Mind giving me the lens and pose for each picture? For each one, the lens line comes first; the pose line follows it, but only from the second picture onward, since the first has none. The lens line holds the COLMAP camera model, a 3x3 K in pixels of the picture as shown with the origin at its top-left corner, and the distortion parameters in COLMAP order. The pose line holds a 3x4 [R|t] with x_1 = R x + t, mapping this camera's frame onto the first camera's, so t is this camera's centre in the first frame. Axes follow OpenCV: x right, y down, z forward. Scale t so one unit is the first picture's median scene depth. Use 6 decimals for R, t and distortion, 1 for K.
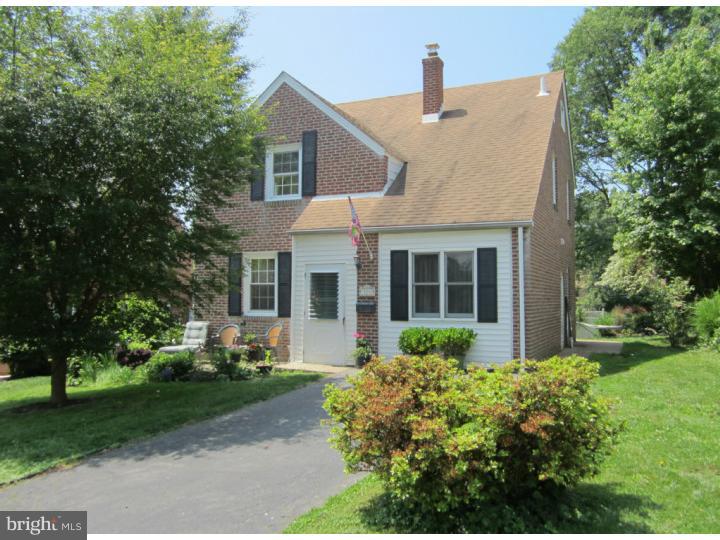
lens RADIAL K [[596.9, 0, 360.0], [0, 596.9, 270.0], [0, 0, 1]] dist [-0.046793, 0.015388]
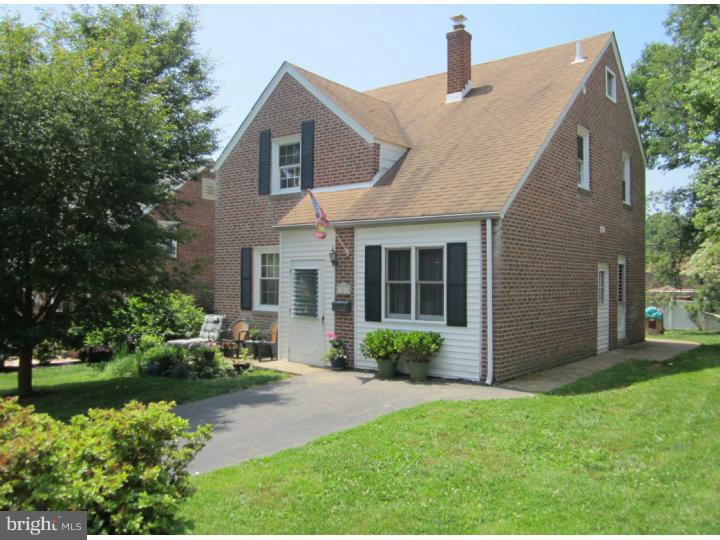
lens RADIAL K [[596.9, 0, 360.0], [0, 596.9, 270.0], [0, 0, 1]] dist [-0.046793, 0.015388]
pose [[0.969548, -0.000464, -0.244901, 0.269017], [0.007301, 0.999608, 0.027012, -0.019928], [0.244793, -0.027977, 0.969172, 0.090801]]
